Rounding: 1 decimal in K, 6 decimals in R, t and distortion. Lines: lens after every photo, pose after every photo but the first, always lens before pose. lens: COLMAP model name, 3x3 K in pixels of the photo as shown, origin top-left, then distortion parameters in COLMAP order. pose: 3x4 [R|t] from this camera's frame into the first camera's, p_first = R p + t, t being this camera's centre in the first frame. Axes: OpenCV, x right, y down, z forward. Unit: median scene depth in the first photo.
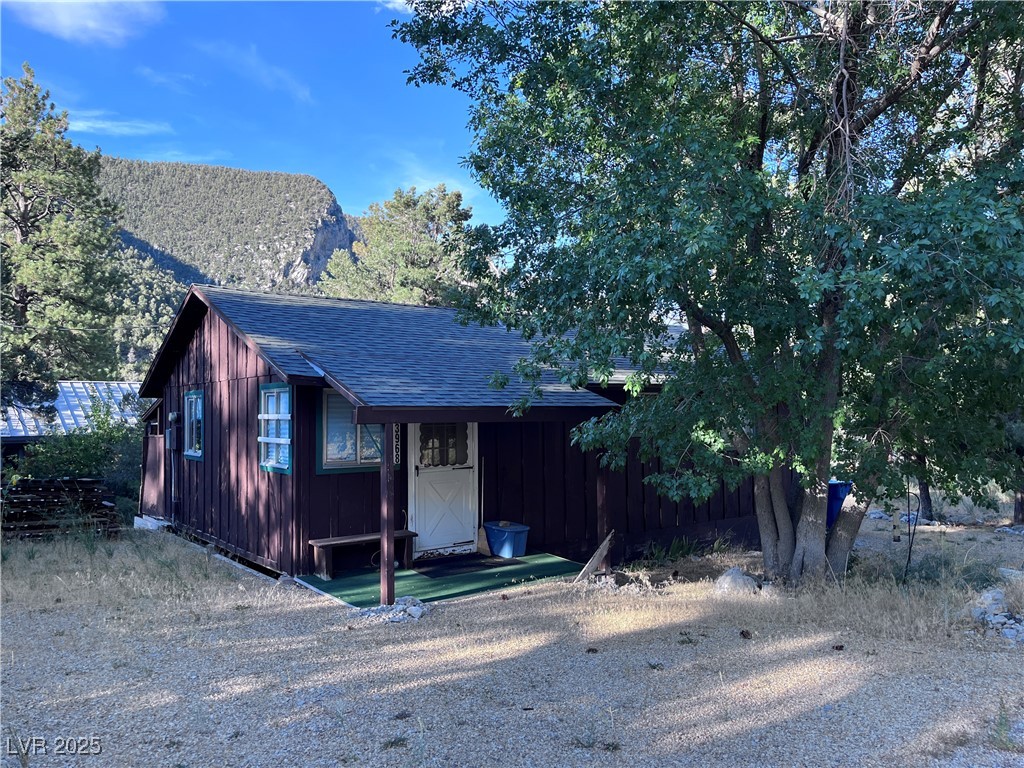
lens RADIAL K [[773.2, 0, 514.9], [0, 773.2, 407.6], [0, 0, 1]] dist [0.065663, -0.089716]
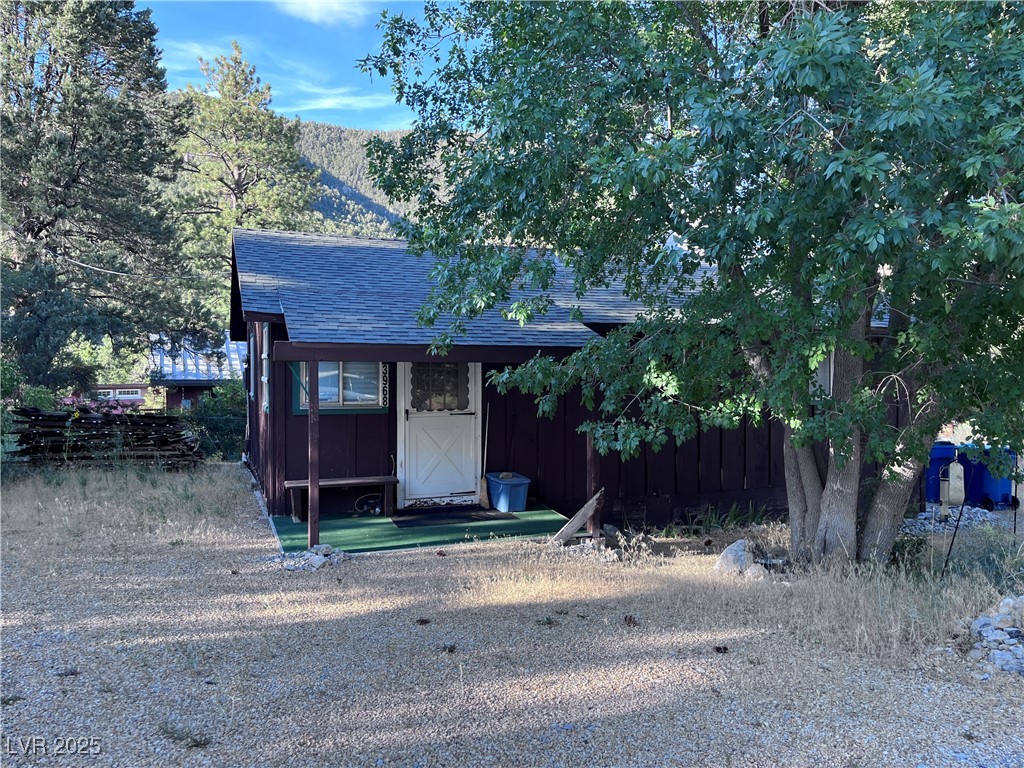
lens RADIAL K [[773.2, 0, 513.0], [0, 773.2, 386.8], [0, 0, 1]] dist [0.065663, -0.089716]
pose [[0.961013, 0.018371, -0.275894, 0.263595], [-0.009310, 0.999374, 0.034117, 0.014734], [0.276348, -0.030219, 0.960583, 0.131332]]
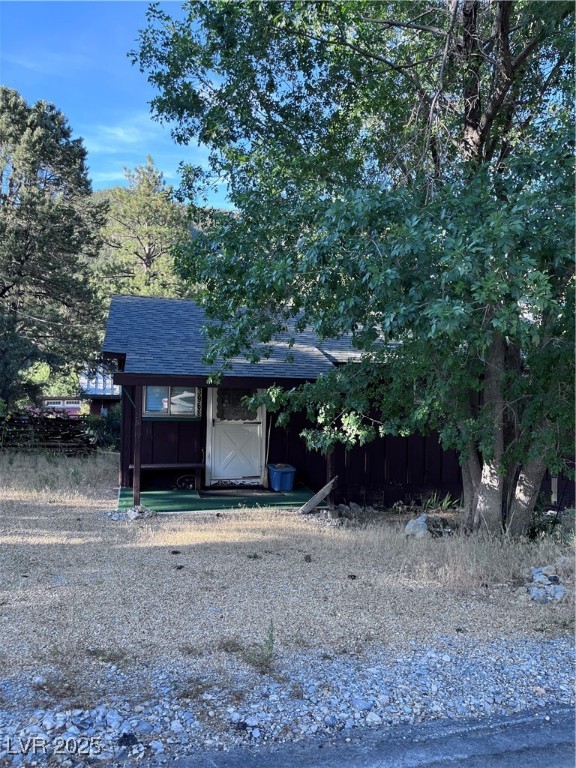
lens RADIAL K [[579.9, 0, 300.2], [0, 579.9, 397.1], [0, 0, 1]] dist [0.065663, -0.089716]
pose [[0.929334, 0.035537, -0.367527, 0.411180], [-0.028829, 0.999303, 0.023727, 0.007058], [0.368114, -0.011454, 0.929710, 0.085224]]
